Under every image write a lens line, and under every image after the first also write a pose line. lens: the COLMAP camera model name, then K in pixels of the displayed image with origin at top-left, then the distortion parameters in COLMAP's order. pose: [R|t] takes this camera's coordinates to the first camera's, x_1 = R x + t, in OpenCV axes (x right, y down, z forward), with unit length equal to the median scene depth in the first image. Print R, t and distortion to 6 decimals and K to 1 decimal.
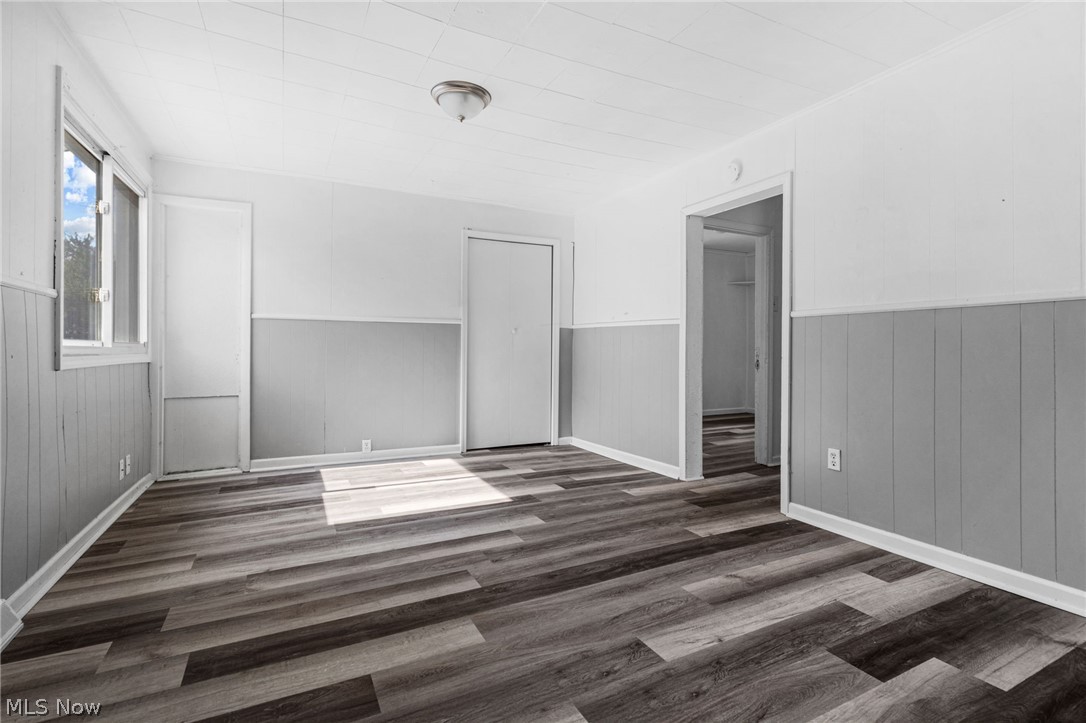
lens RADIAL K [[504.5, 0, 542.2], [0, 504.5, 345.9], [0, 0, 1]] dist [-0.000571, -0.000045]
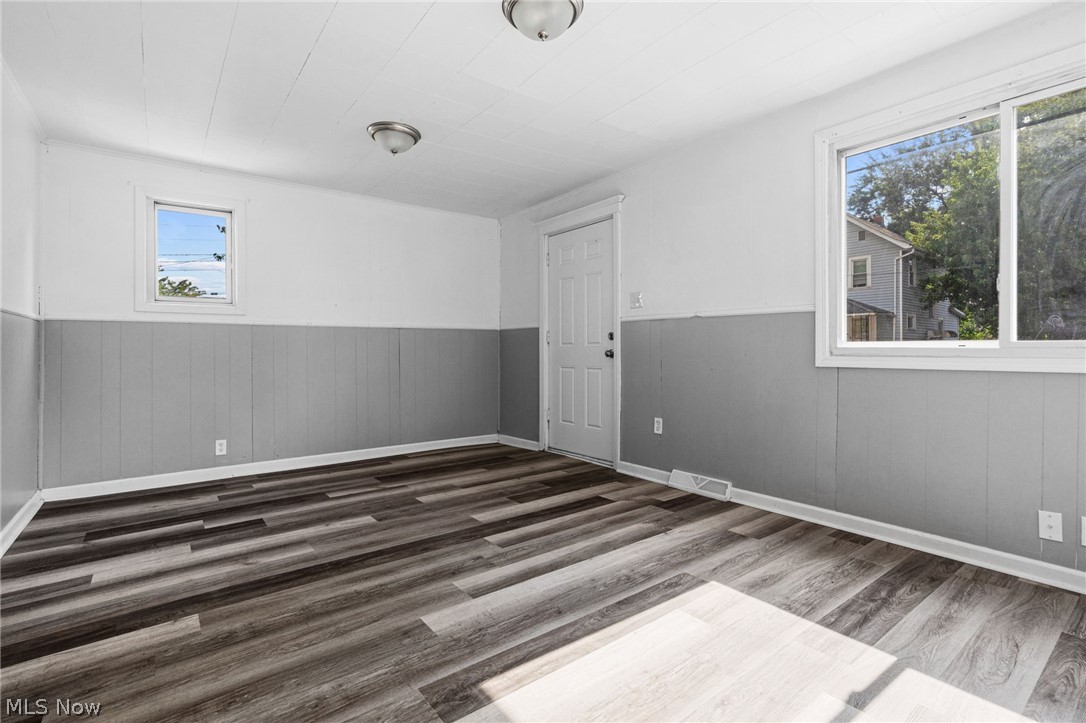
lens RADIAL K [[504.5, 0, 542.2], [0, 504.5, 345.9], [0, 0, 1]] dist [-0.000571, -0.000045]
pose [[-0.985394, -0.001269, -0.170284, -0.044109], [0.000936, 0.999917, -0.012872, 0.011568], [0.170286, -0.012844, -0.985311, 2.018521]]
